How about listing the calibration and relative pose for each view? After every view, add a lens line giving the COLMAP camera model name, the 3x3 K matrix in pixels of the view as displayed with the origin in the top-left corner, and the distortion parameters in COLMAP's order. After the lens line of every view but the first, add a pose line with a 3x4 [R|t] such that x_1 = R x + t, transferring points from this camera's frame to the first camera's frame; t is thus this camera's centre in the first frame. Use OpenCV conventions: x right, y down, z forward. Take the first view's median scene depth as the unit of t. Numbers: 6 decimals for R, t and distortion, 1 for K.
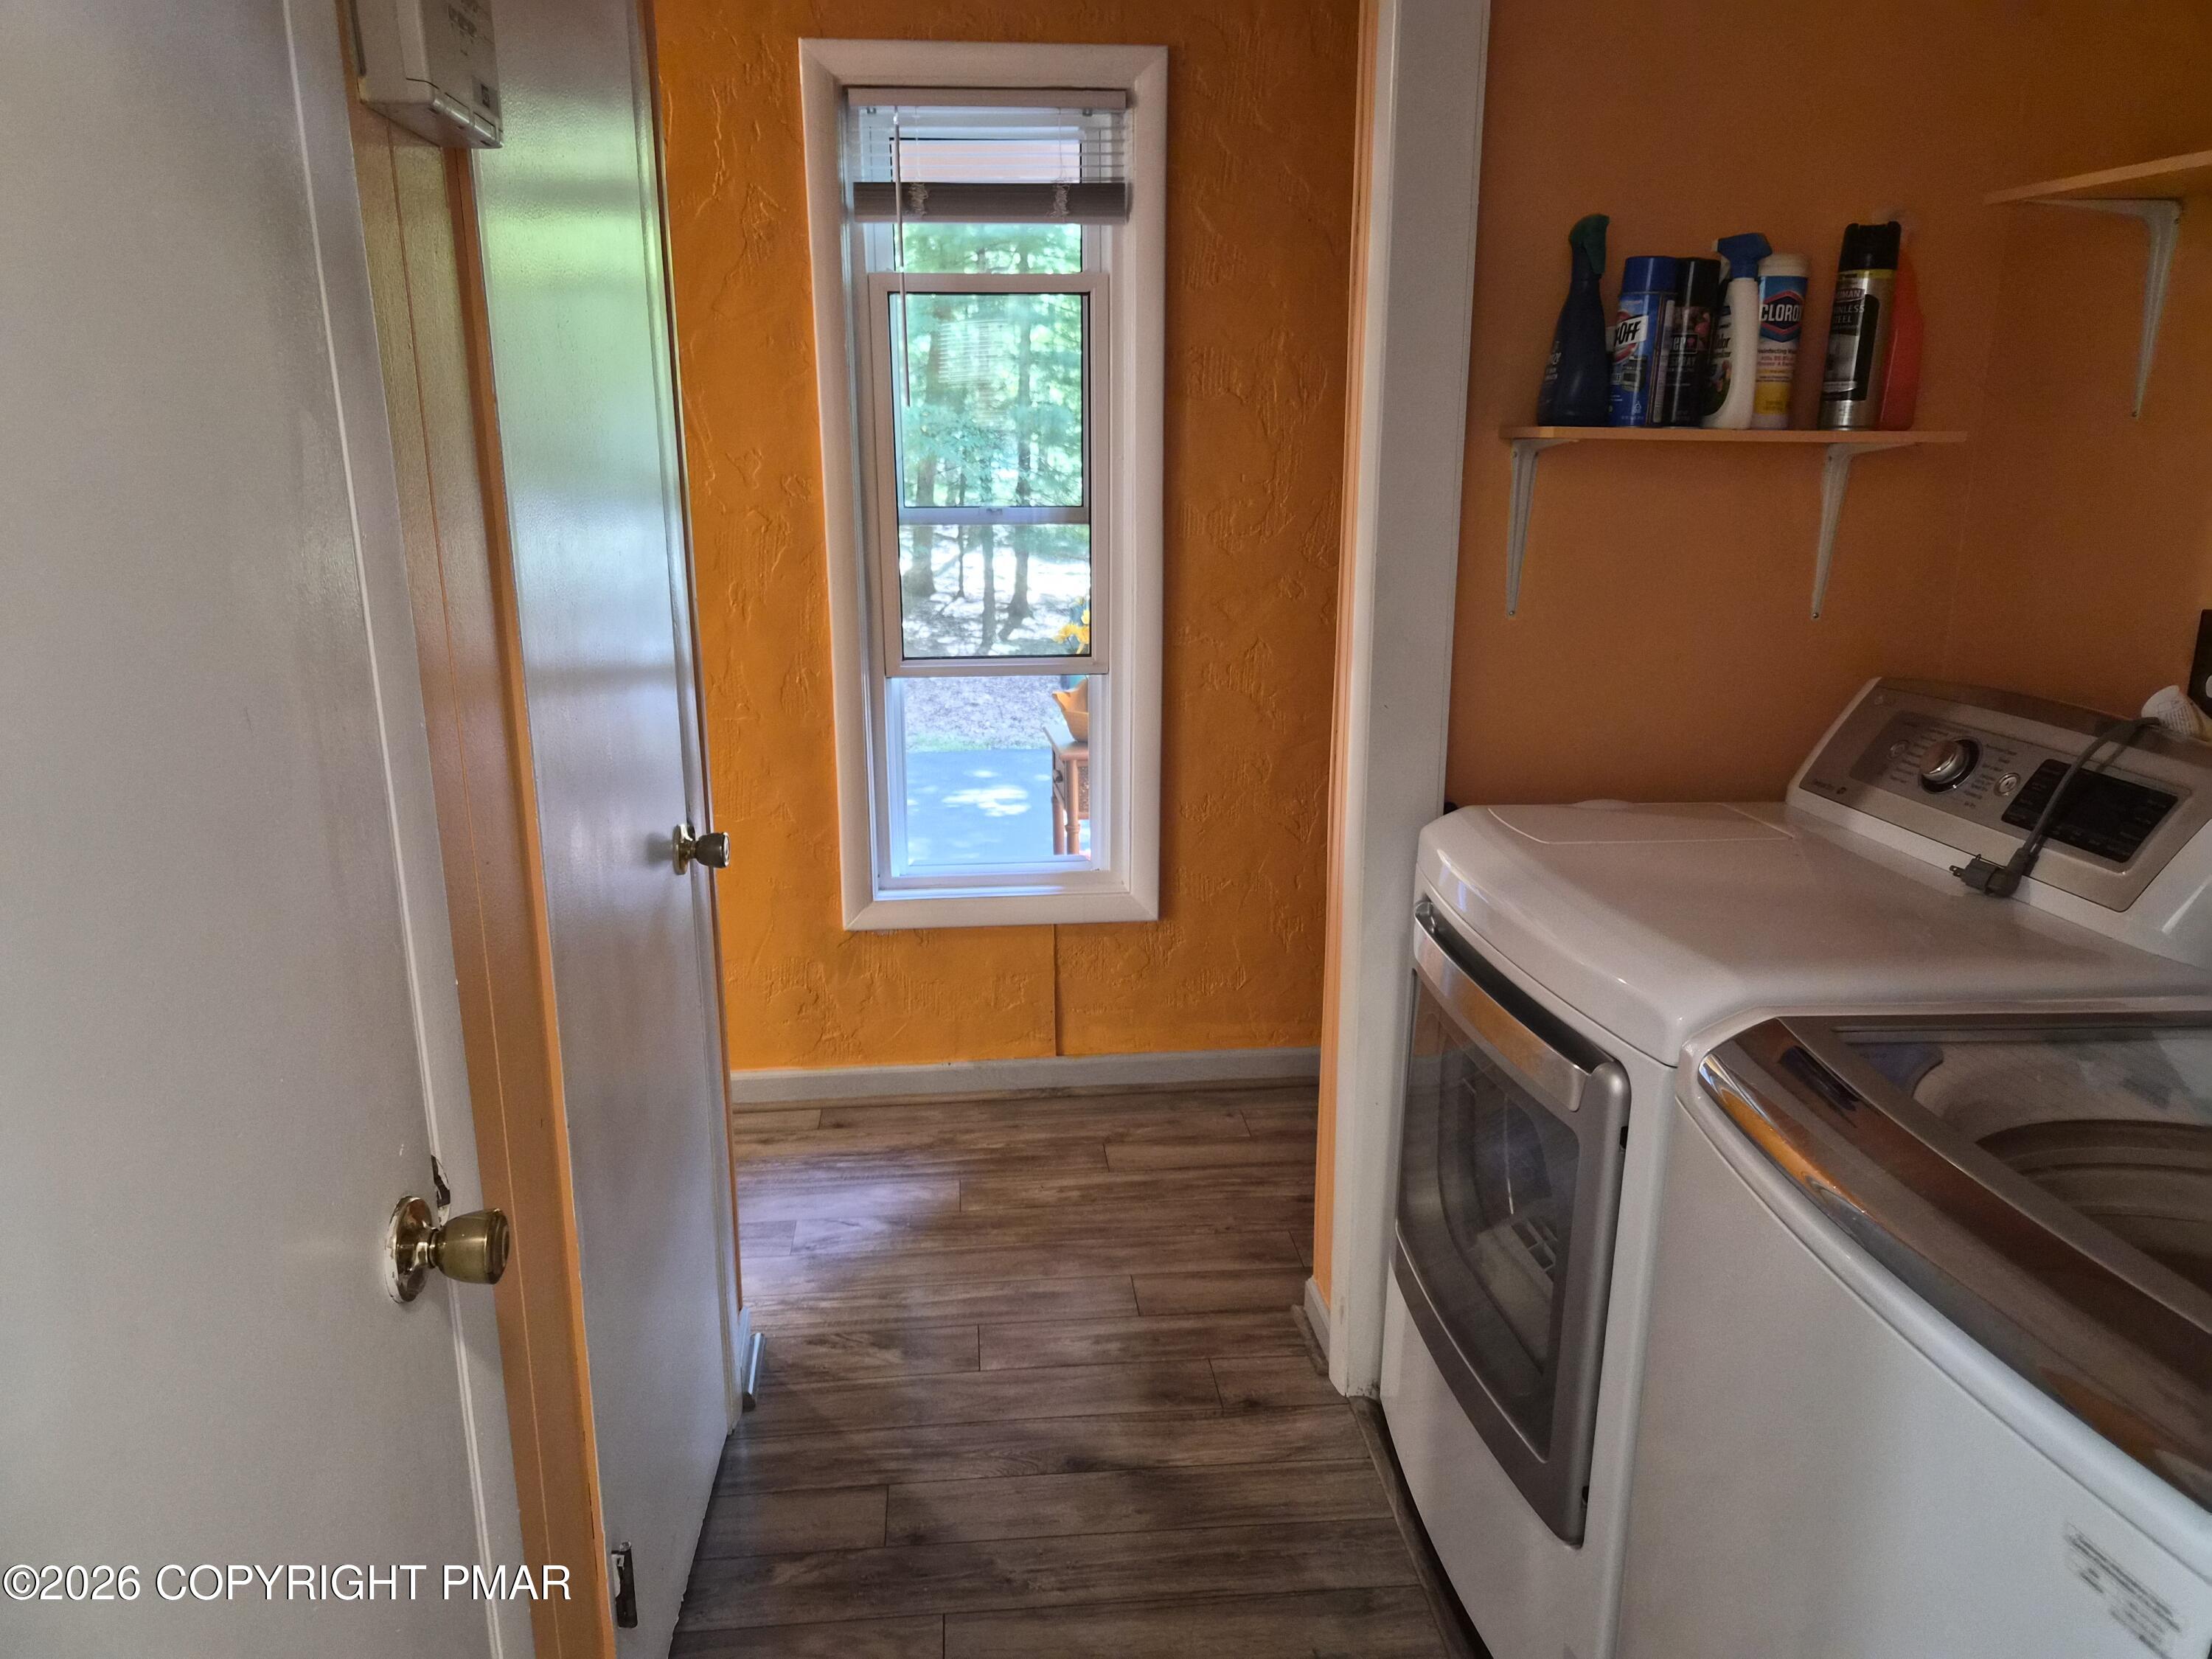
lens RADIAL K [[1498.9, 0, 1102.7], [0, 1498.9, 832.2], [0, 0, 1]] dist [0.057806, -0.048058]
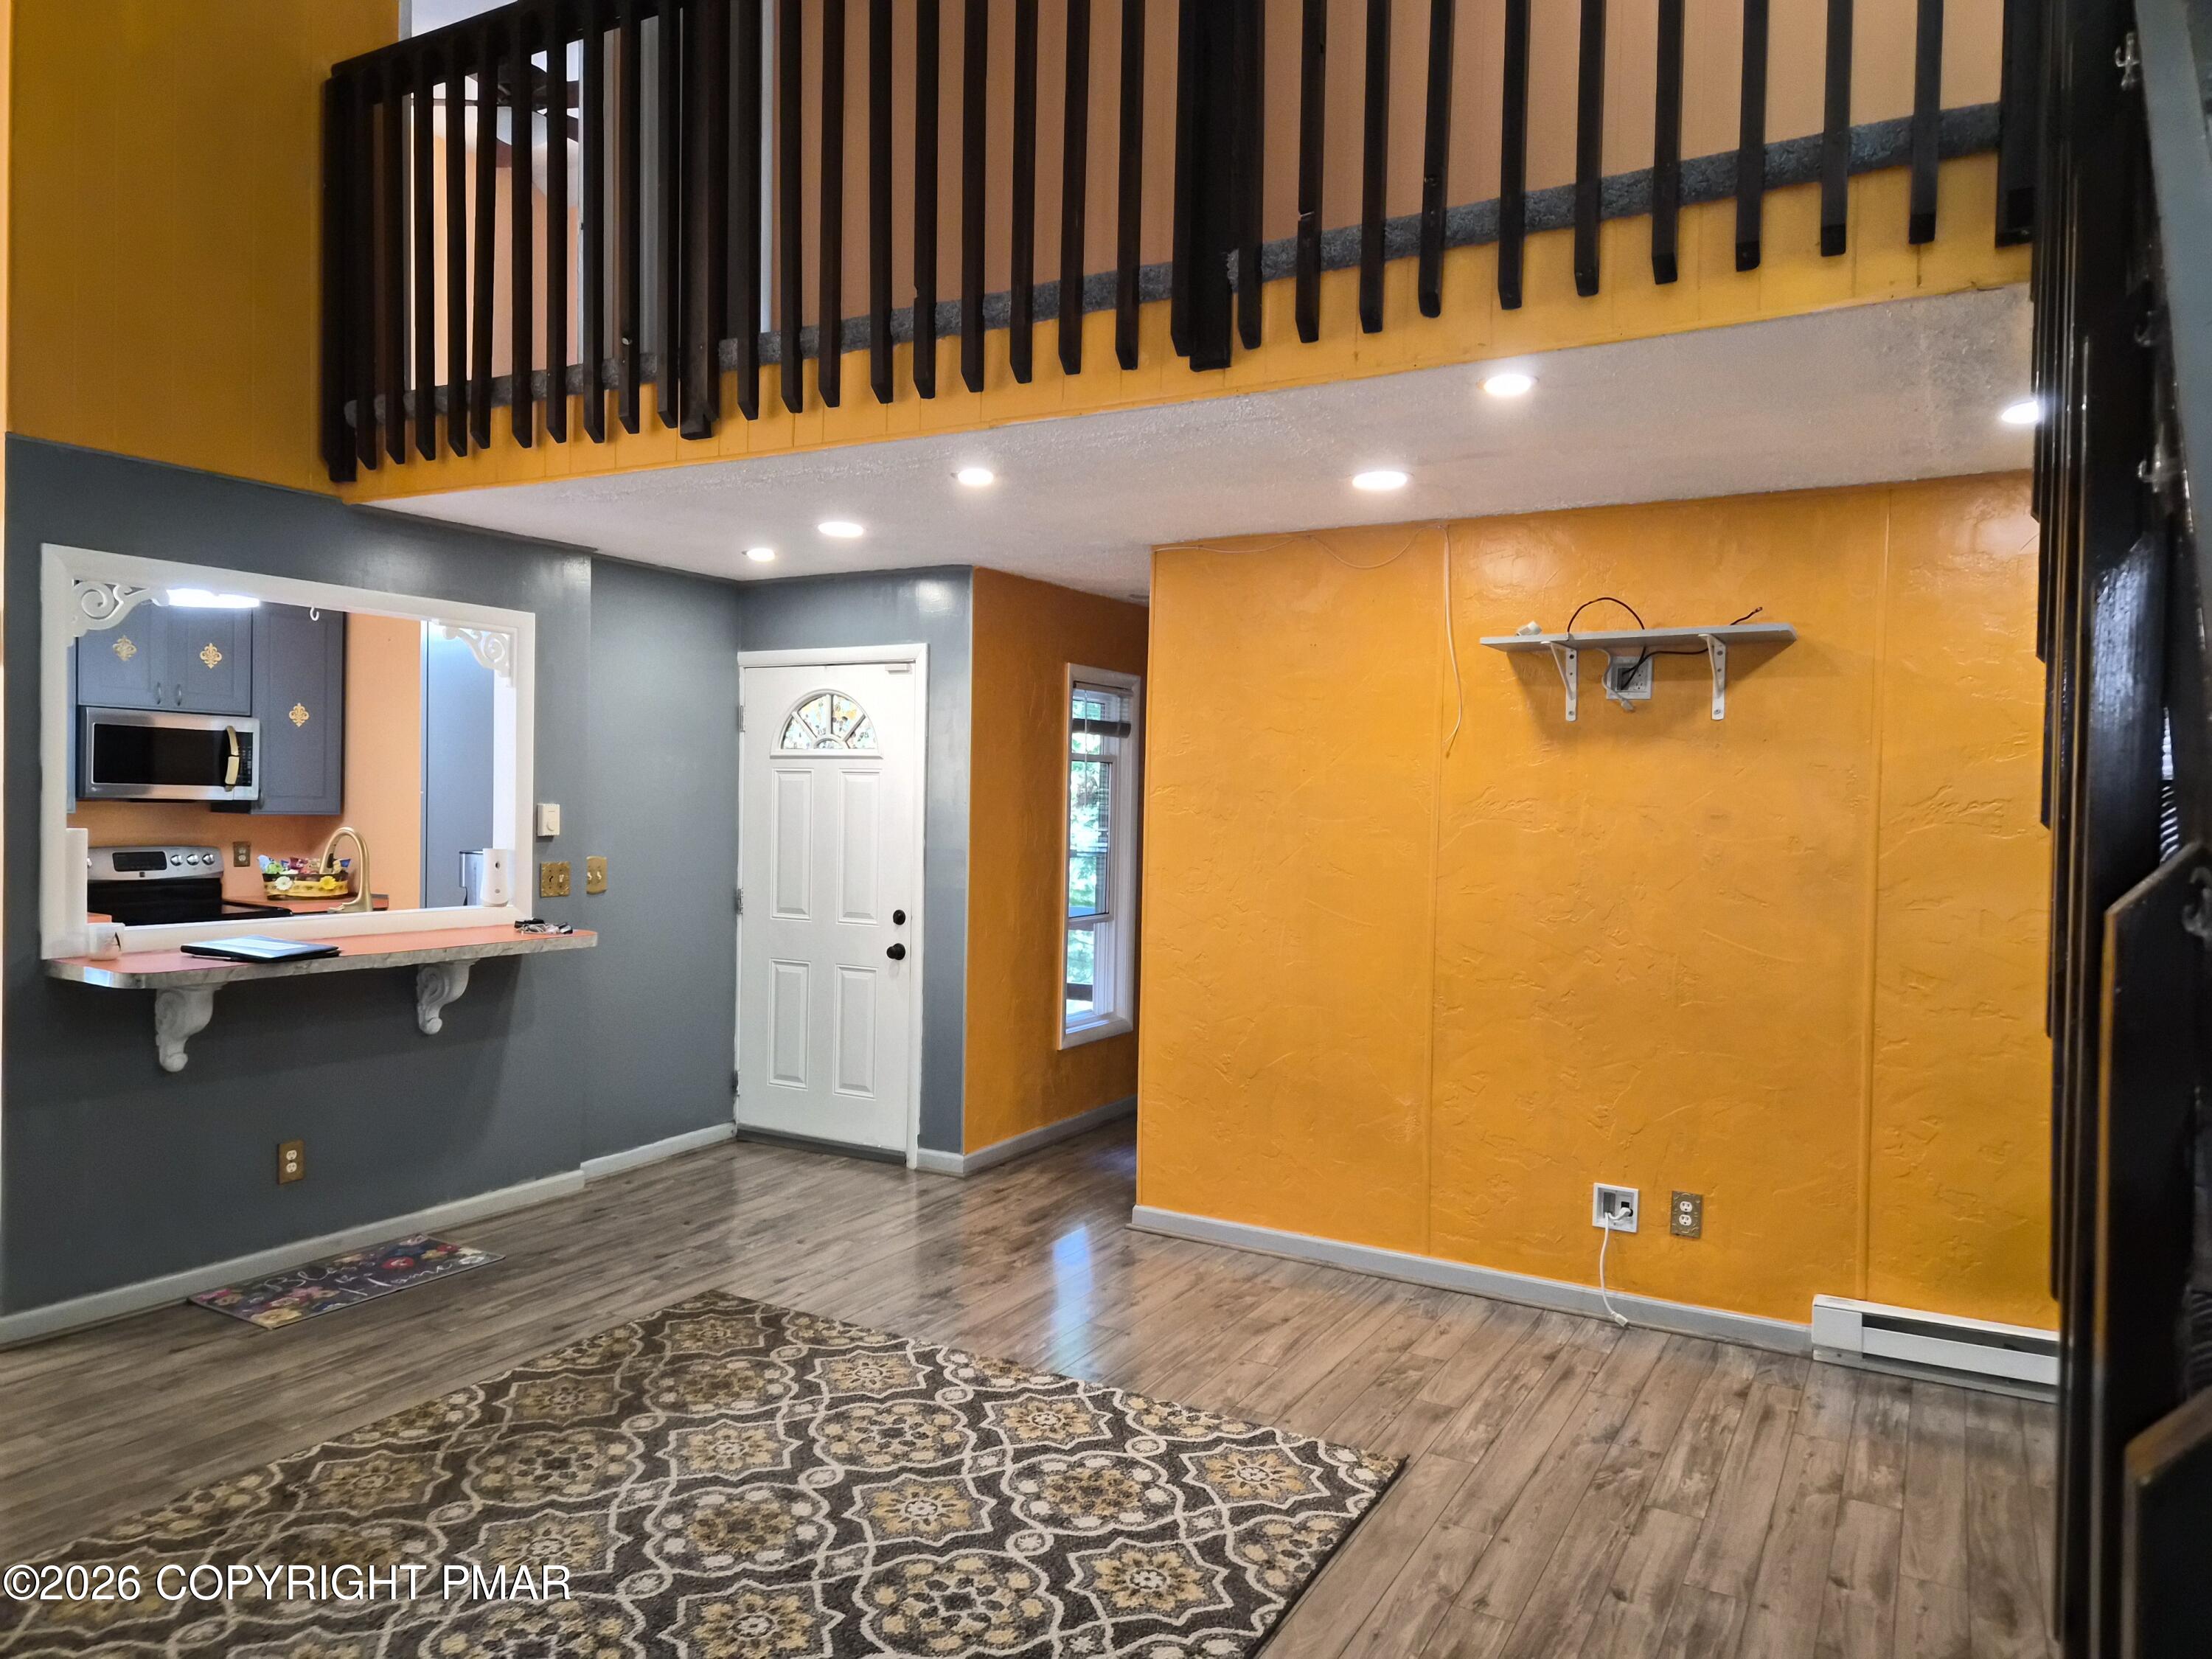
lens RADIAL K [[1498.9, 0, 1115.4], [0, 1498.9, 837.2], [0, 0, 1]] dist [0.057806, -0.048058]
pose [[0.562230, -0.006538, 0.826955, -2.053651], [0.194463, 0.972975, -0.124519, 0.059115], [-0.803792, 0.230820, 0.548306, -0.300229]]
